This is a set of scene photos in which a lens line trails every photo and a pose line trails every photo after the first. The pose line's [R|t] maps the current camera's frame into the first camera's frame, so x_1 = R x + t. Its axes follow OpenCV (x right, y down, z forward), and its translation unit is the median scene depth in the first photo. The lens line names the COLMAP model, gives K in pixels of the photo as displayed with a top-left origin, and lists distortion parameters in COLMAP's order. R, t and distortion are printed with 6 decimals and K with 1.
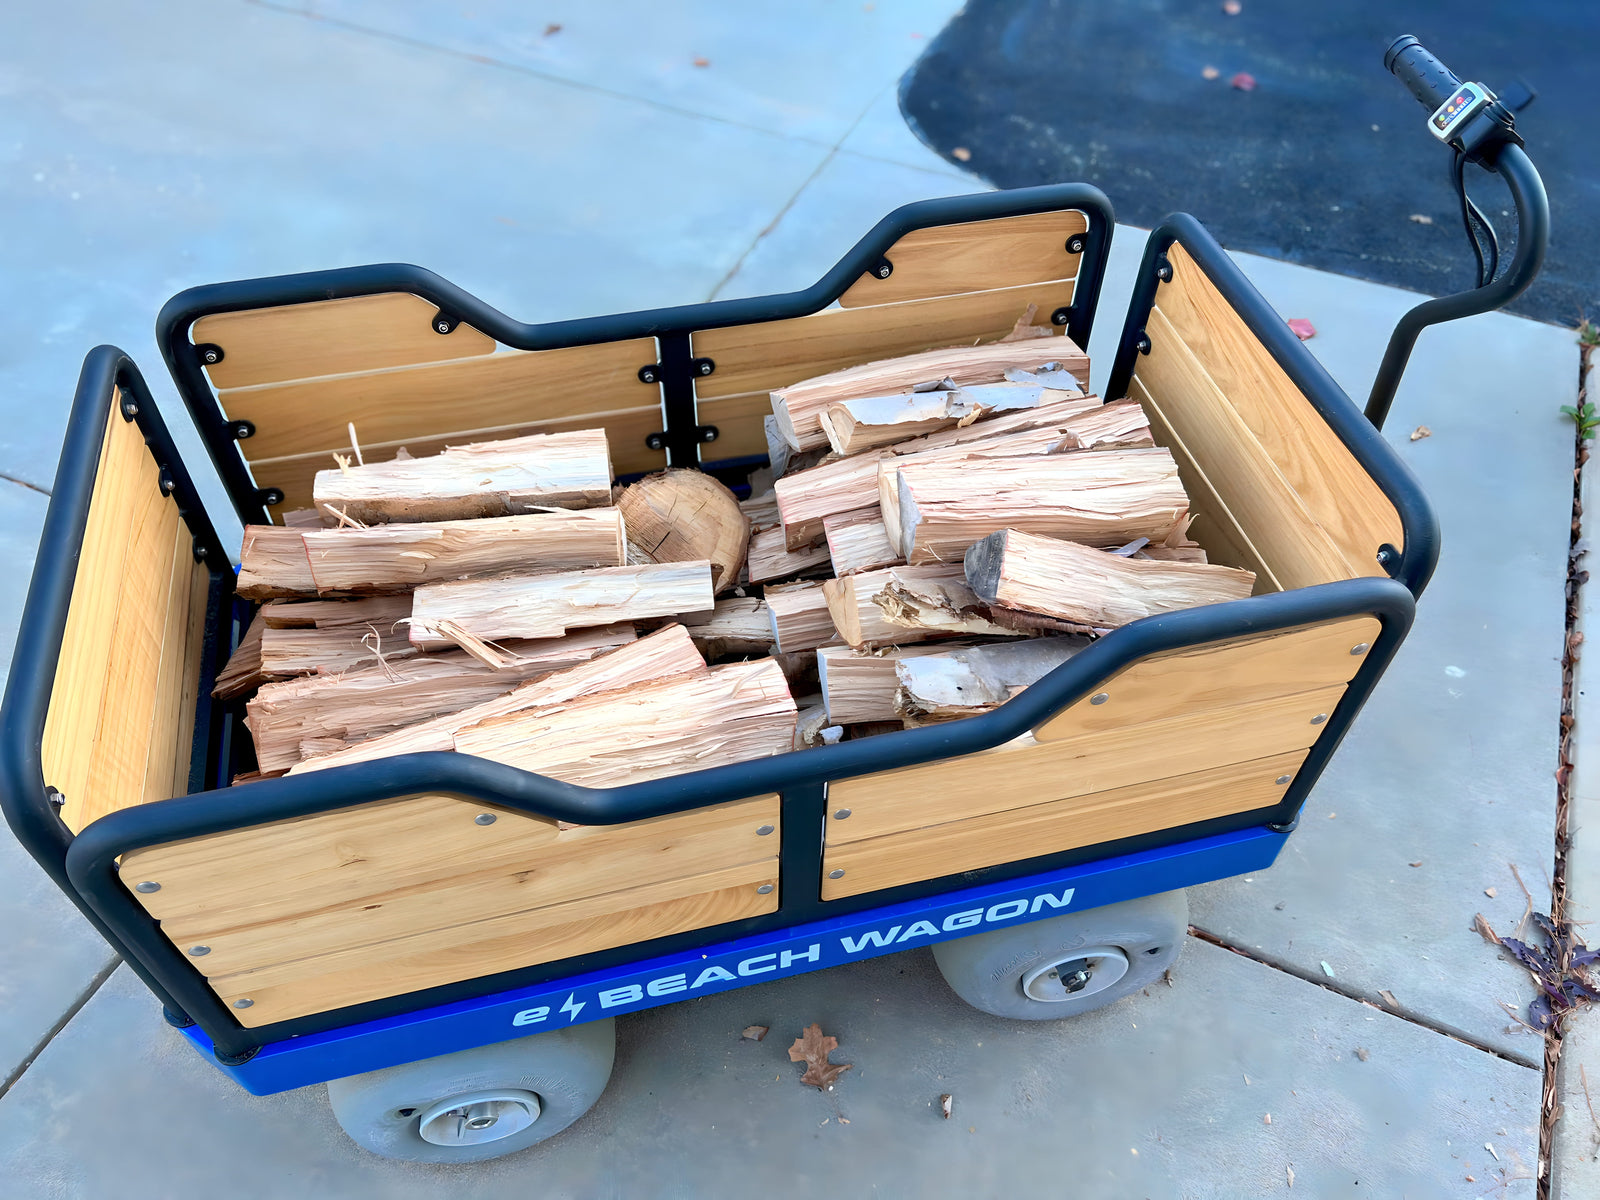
lens RADIAL K [[1214.7, 0, 800.0], [0, 1214.7, 600.0], [0, 0, 1]] dist [0.034972, 0.000533]
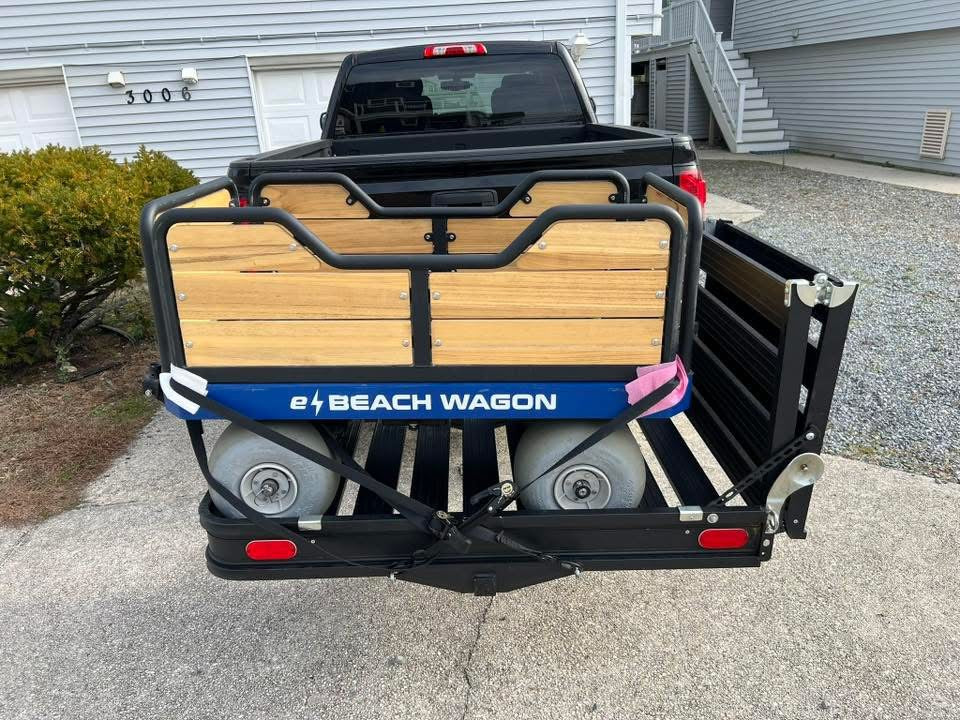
lens RADIAL K [[728.8, 0, 480.0], [0, 728.8, 360.0], [0, 0, 1]] dist [0.034972, 0.000533]
pose [[0.969213, 0.073032, -0.235146, 0.398150], [-0.174338, 0.877937, -0.445907, 0.782848], [0.173878, 0.473173, 0.863640, -0.135434]]
